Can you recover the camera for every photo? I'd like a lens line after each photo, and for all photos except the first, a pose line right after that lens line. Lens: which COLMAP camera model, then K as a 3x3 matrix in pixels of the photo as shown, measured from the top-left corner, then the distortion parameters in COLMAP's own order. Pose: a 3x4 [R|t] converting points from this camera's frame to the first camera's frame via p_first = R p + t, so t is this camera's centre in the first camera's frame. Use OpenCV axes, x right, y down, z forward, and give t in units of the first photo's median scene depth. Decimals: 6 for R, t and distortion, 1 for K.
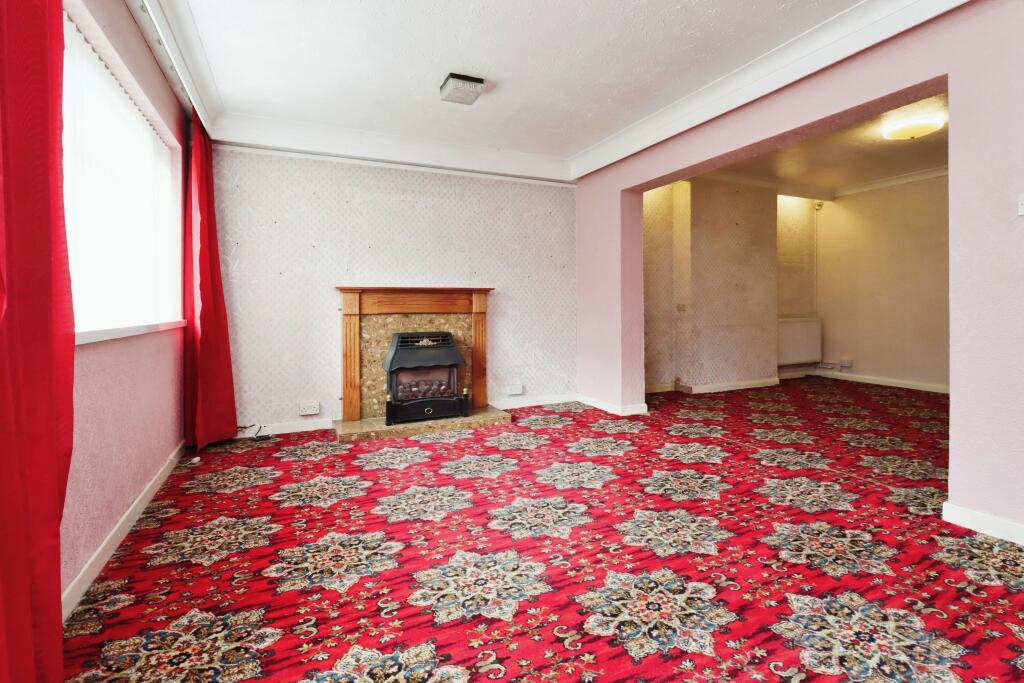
lens RADIAL K [[481.8, 0, 518.7], [0, 481.8, 322.6], [0, 0, 1]] dist [0.004040, -0.001094]
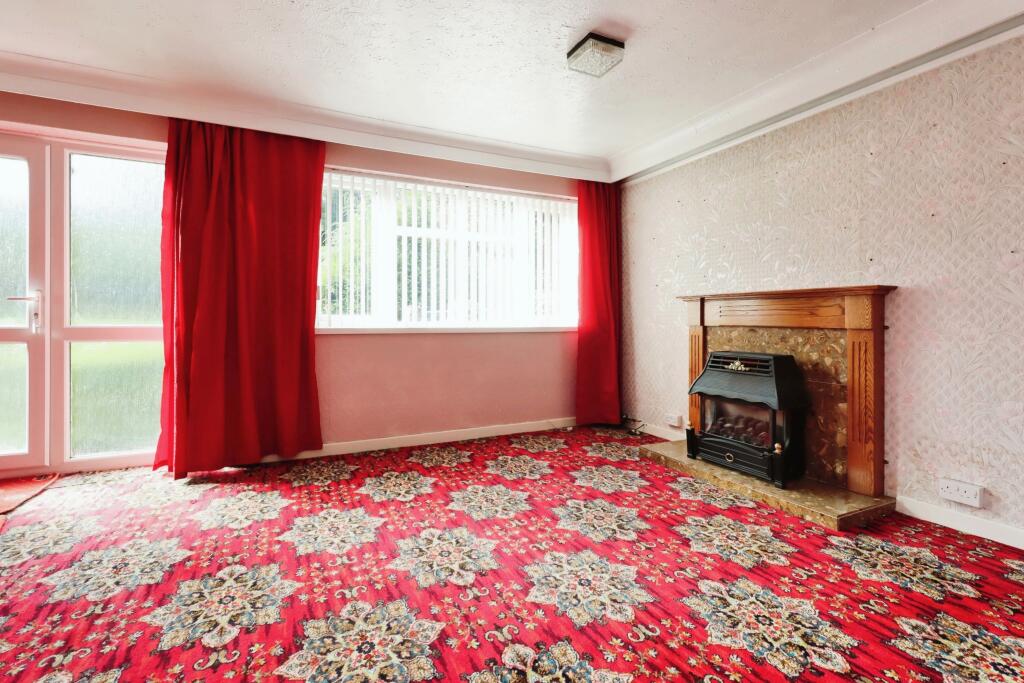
lens RADIAL K [[481.8, 0, 518.7], [0, 481.8, 322.6], [0, 0, 1]] dist [0.004040, -0.001094]
pose [[0.018291, 0.017654, -0.999677, 1.113049], [-0.035235, 0.999234, 0.017001, -0.054181], [0.999212, 0.034913, 0.018899, 1.323324]]
